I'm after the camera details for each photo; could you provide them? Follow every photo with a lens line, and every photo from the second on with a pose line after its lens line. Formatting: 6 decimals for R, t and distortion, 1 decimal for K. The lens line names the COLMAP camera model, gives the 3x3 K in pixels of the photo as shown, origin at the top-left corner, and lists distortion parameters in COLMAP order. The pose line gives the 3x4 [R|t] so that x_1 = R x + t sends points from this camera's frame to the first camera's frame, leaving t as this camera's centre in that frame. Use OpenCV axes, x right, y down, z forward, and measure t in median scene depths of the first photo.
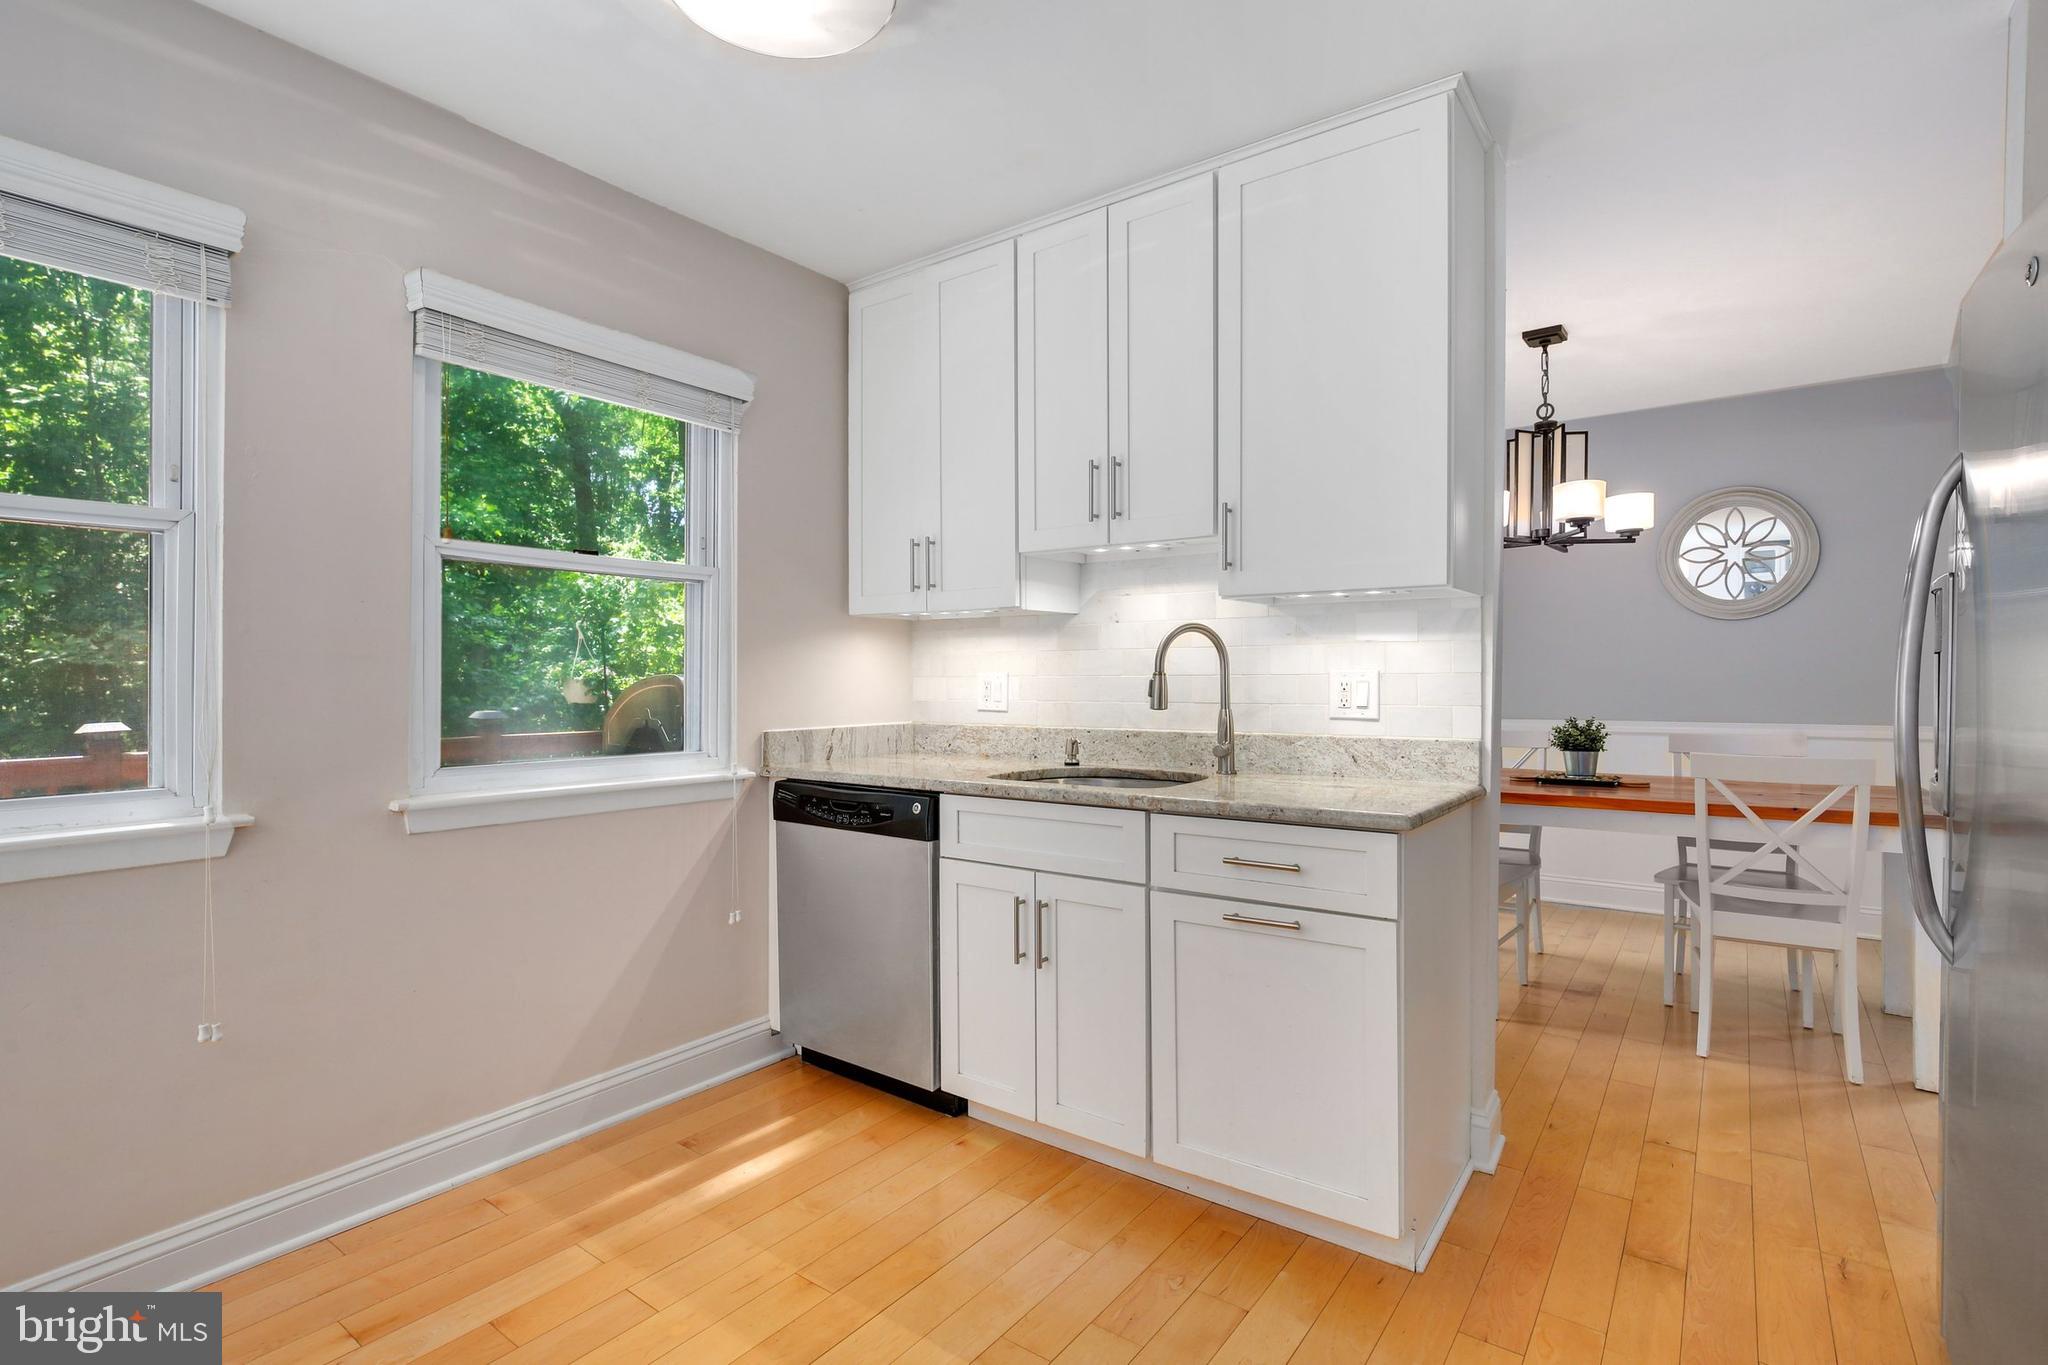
lens RADIAL K [[938.4, 0, 1011.2], [0, 938.4, 679.7], [0, 0, 1]] dist [-0.010765, 0.001374]
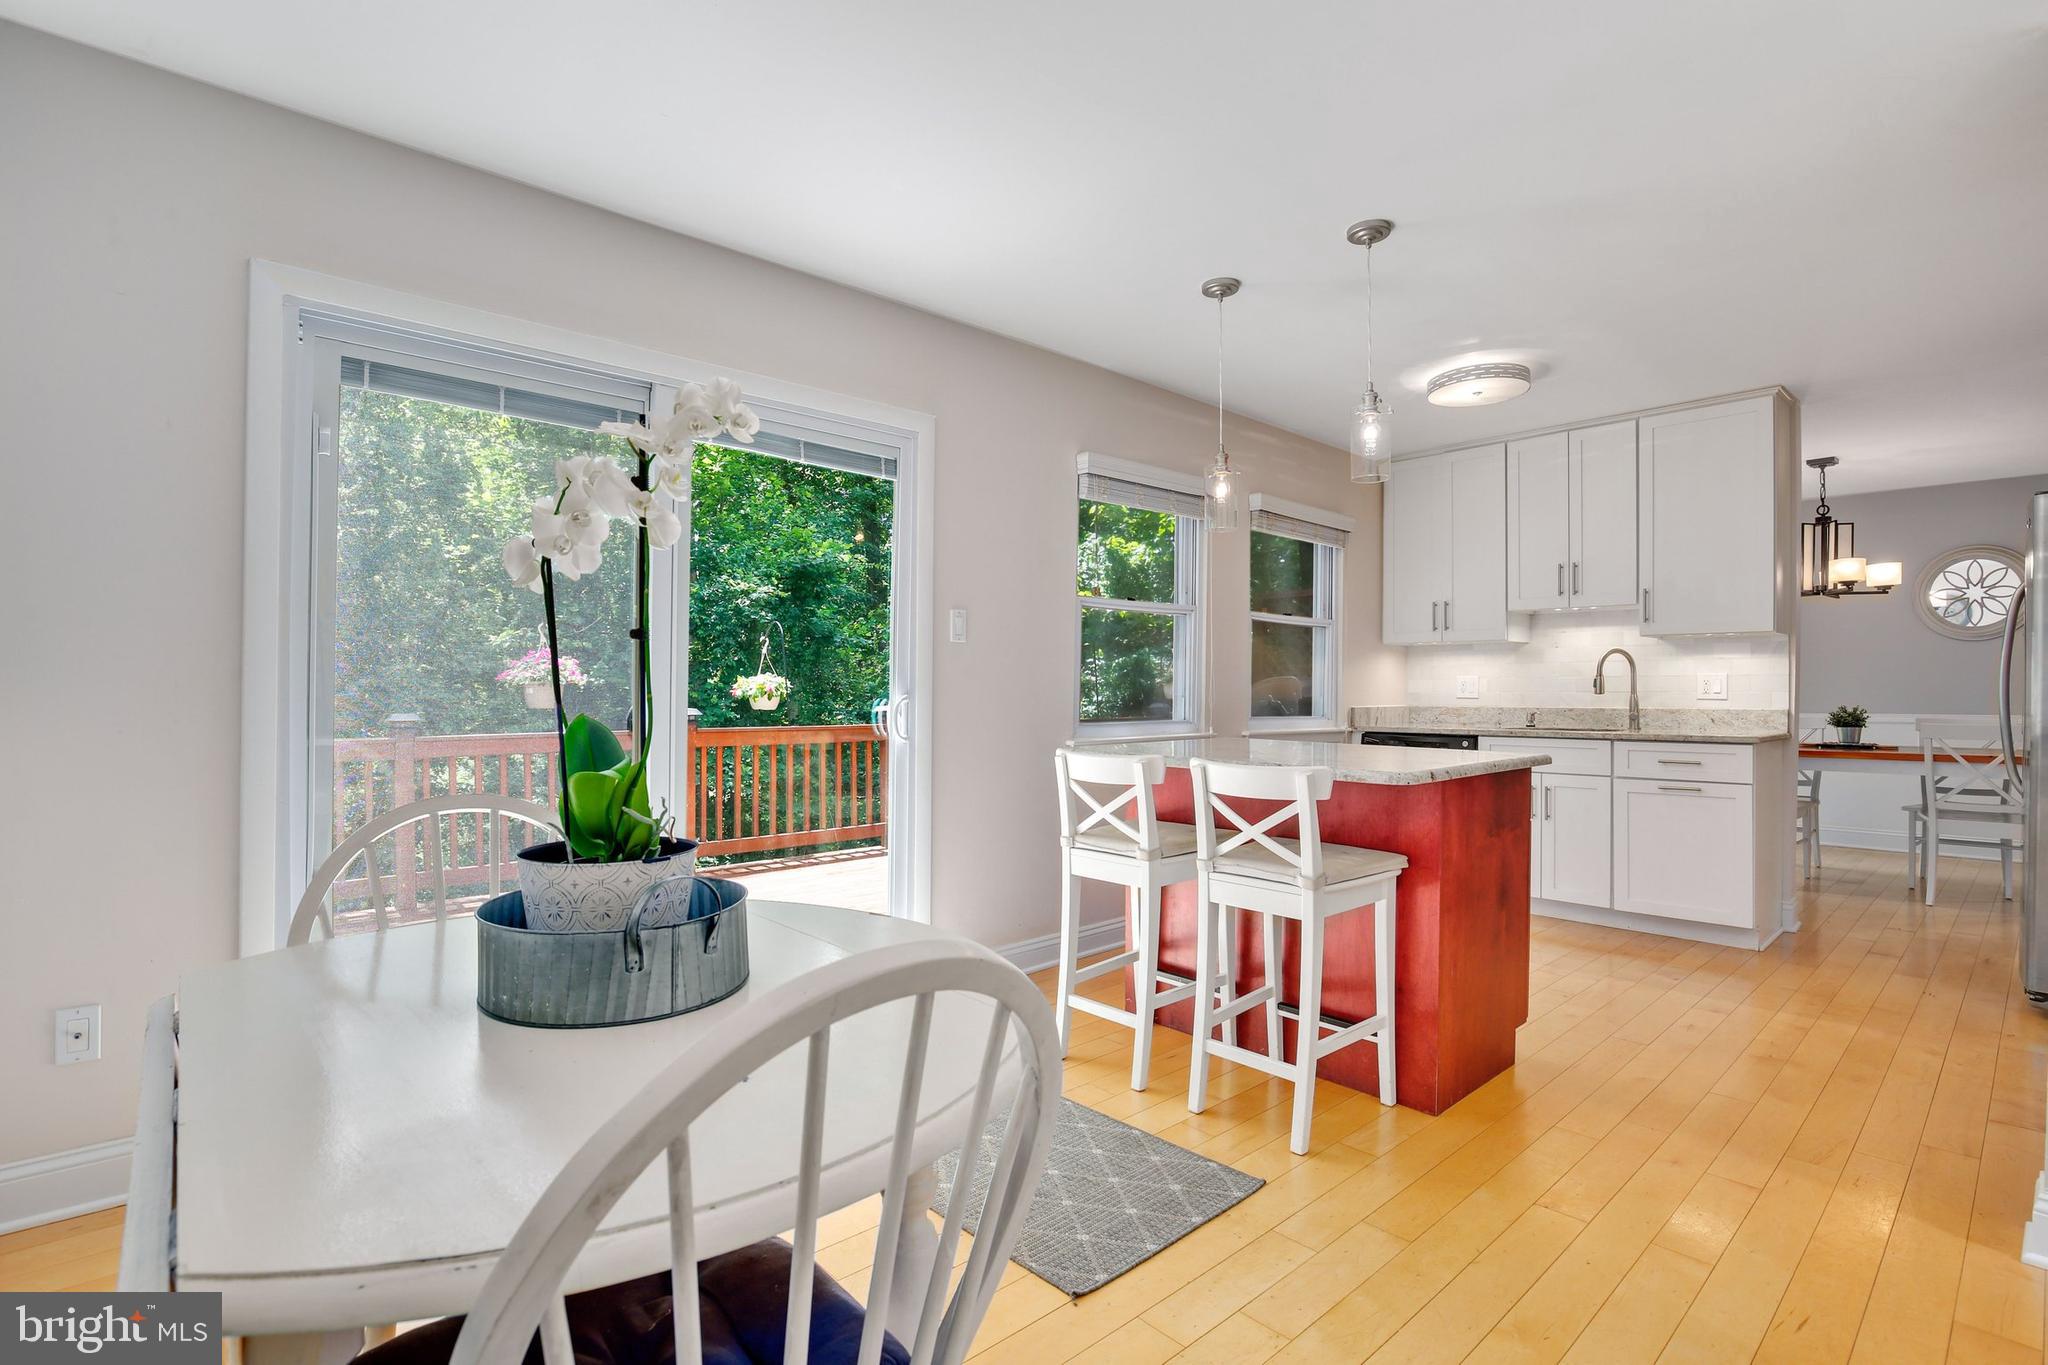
lens RADIAL K [[938.4, 0, 1041.4], [0, 938.4, 686.6], [0, 0, 1]] dist [-0.010765, 0.001374]
pose [[0.985072, 0.002661, -0.172121, -0.530517], [-0.003754, 0.999975, -0.006029, 0.026840], [0.172100, 0.006585, 0.985057, -0.898786]]
